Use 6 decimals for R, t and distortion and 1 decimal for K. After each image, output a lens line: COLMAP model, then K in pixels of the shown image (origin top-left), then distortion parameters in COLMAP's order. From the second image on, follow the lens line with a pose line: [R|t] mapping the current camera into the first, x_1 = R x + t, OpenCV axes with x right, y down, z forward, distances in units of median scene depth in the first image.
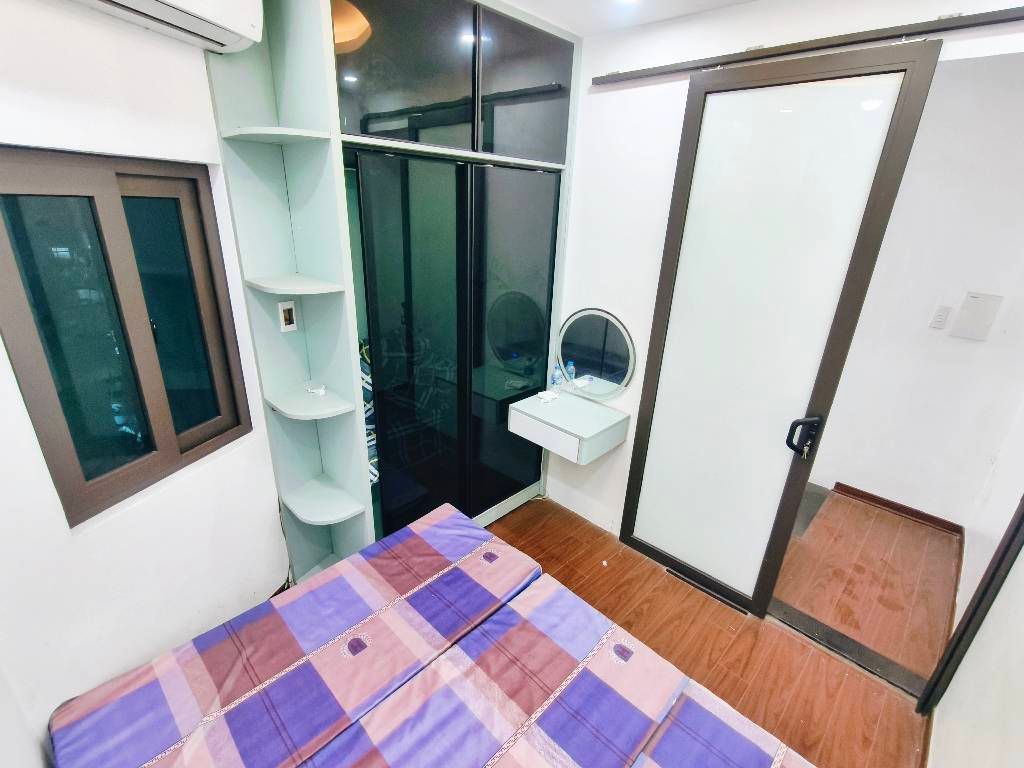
lens RADIAL K [[465.7, 0, 512.0], [0, 465.7, 384.0], [0, 0, 1]] dist [-0.001161, 0.000108]
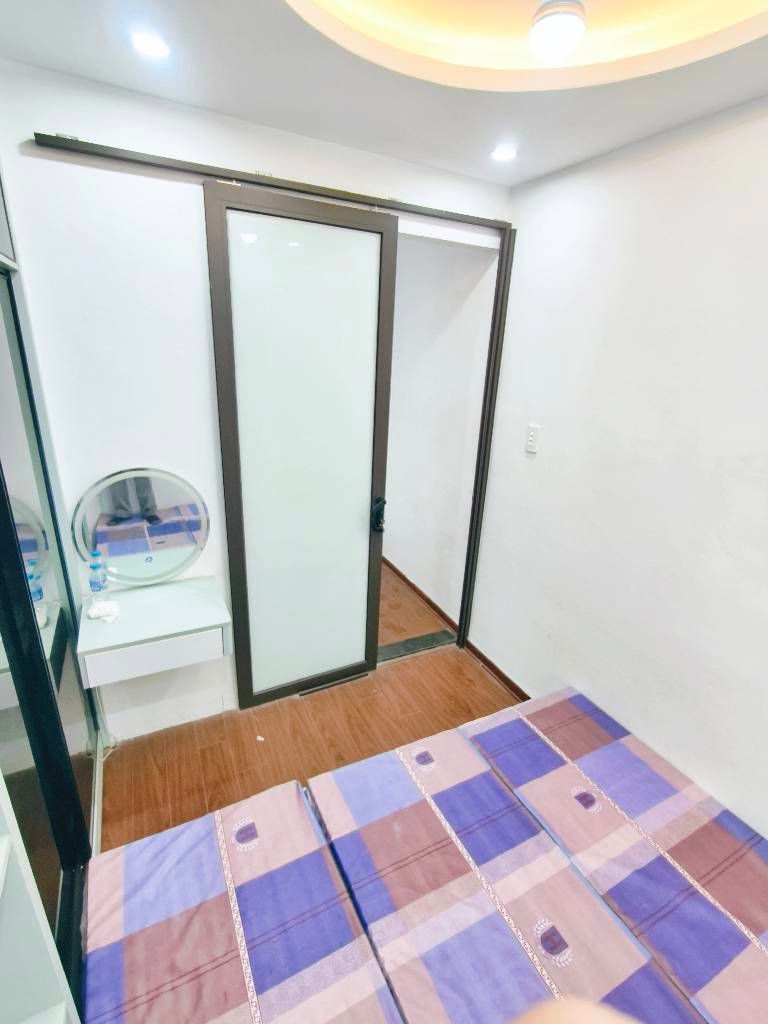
lens RADIAL K [[465.7, 0, 384.0], [0, 465.7, 512.0], [0, 0, 1]] dist [-0.001161, 0.000108]
pose [[0.343619, -0.350370, 0.871302, -0.399011], [0.311878, 0.917713, 0.246036, -0.180968], [-0.885809, 0.187197, 0.424617, 0.391368]]
